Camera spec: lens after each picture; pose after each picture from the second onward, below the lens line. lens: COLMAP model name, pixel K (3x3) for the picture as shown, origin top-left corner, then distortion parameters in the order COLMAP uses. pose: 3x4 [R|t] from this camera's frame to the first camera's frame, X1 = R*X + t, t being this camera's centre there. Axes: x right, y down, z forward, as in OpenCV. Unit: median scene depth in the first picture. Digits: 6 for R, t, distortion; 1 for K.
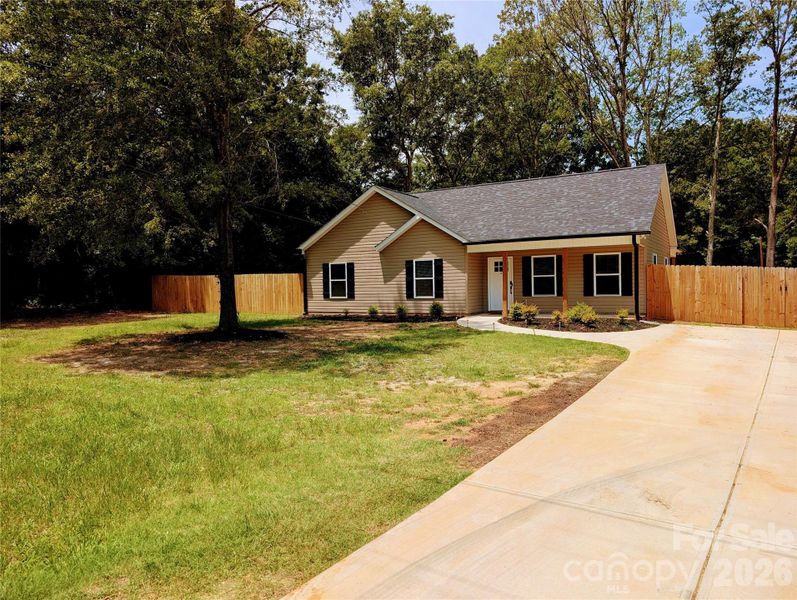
lens RADIAL K [[564.4, 0, 398.5], [0, 564.4, 300.0], [0, 0, 1]] dist [0.017224, -0.000395]
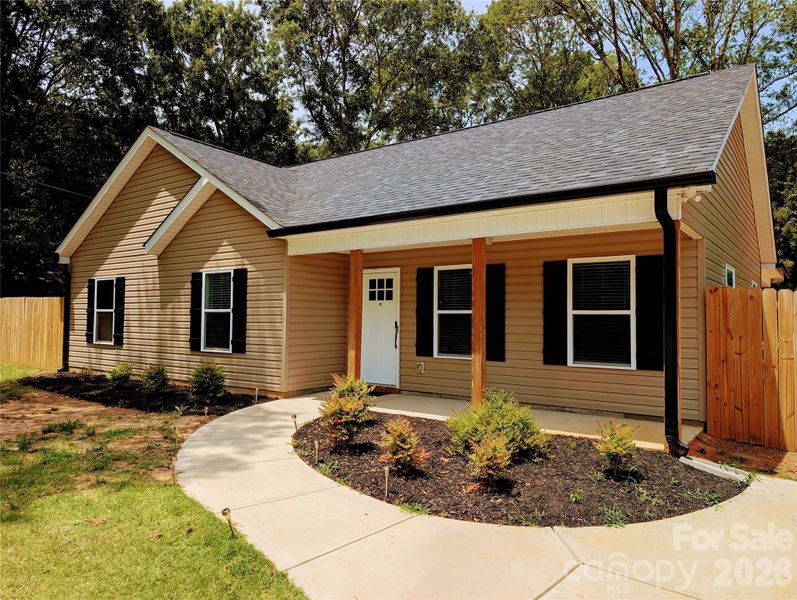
lens RADIAL K [[564.4, 0, 398.5], [0, 564.4, 300.0], [0, 0, 1]] dist [0.017224, -0.000395]
pose [[0.995429, 0.023624, -0.092536, 0.238237], [-0.028935, 0.997984, -0.056486, -0.024376], [0.091015, 0.058905, 0.994106, 0.534997]]
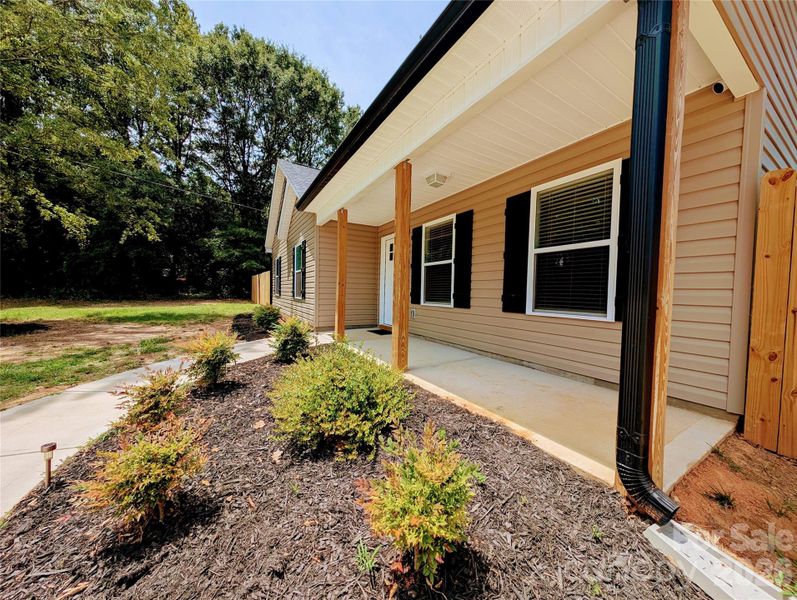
lens RADIAL K [[283.2, 0, 398.3], [0, 283.2, 302.2], [0, 0, 1]] dist [-0.000598, -0.000141]
pose [[0.881632, 0.053579, -0.468886, 0.450997], [-0.049937, 0.998548, 0.020208, 0.005922], [0.469288, 0.005599, 0.883027, 1.033250]]
